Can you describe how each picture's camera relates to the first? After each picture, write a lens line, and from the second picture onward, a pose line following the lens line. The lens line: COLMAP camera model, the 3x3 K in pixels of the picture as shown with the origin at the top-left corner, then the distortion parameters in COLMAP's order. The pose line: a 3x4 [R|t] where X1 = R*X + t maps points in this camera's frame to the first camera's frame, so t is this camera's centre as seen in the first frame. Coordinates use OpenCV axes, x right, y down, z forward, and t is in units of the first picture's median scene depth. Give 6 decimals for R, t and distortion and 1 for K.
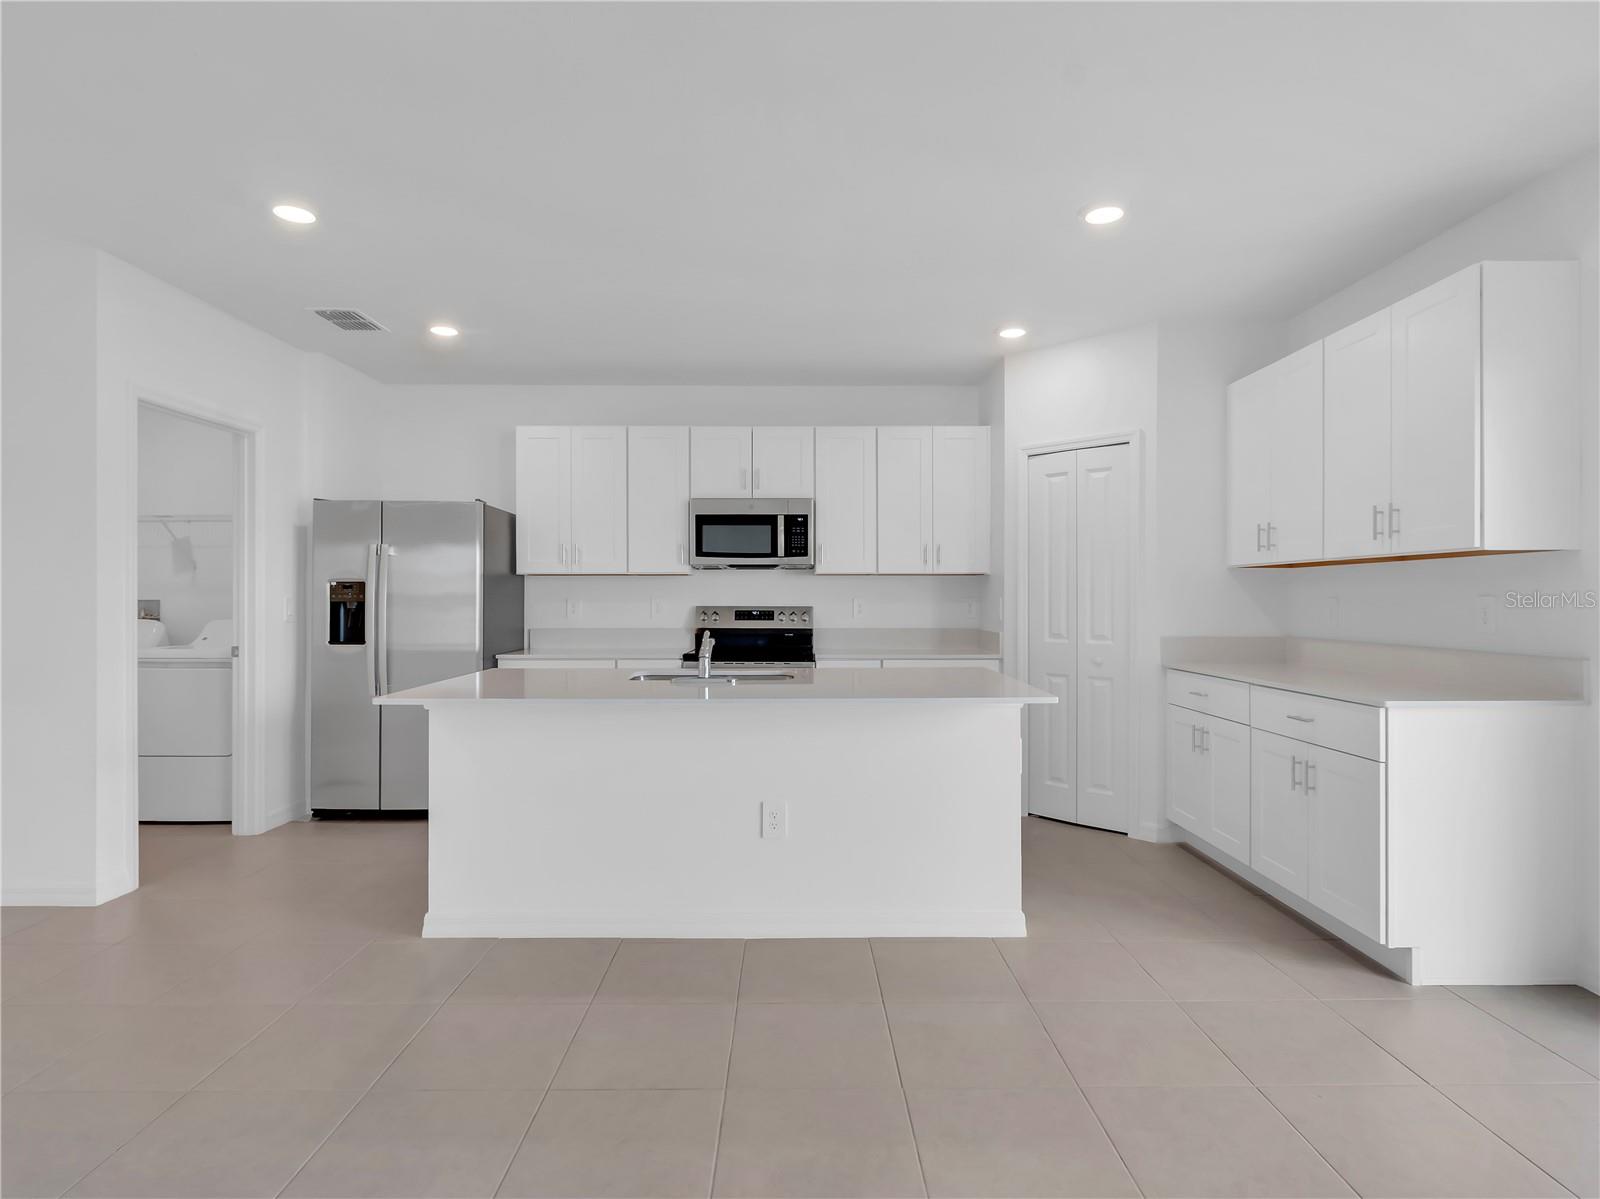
lens RADIAL K [[854.2, 0, 806.5], [0, 854.2, 605.1], [0, 0, 1]] dist [0.015886, -0.000007]
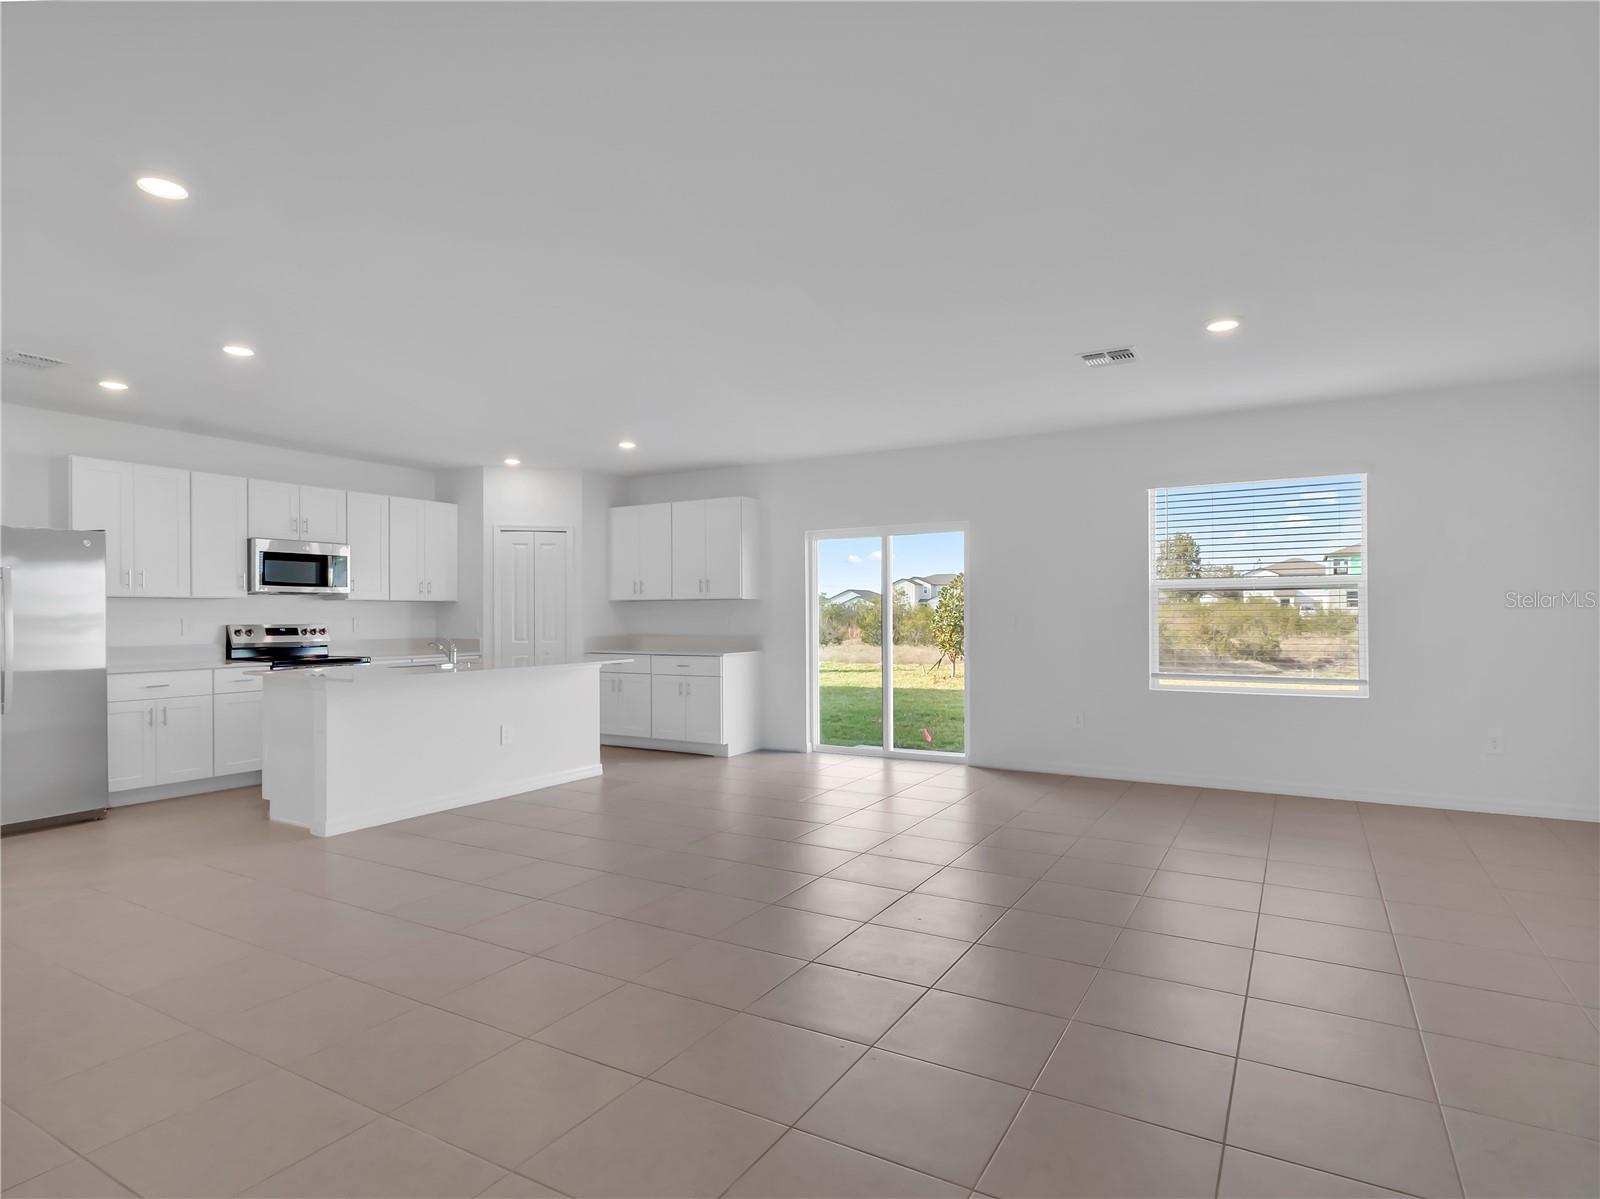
lens RADIAL K [[854.2, 0, 803.3], [0, 854.2, 613.1], [0, 0, 1]] dist [0.015886, -0.000007]
pose [[0.521143, 0.001436, 0.853468, -0.800375], [0.011405, 0.999898, -0.008646, 0.004417], [-0.853393, 0.014240, 0.521074, -0.333984]]
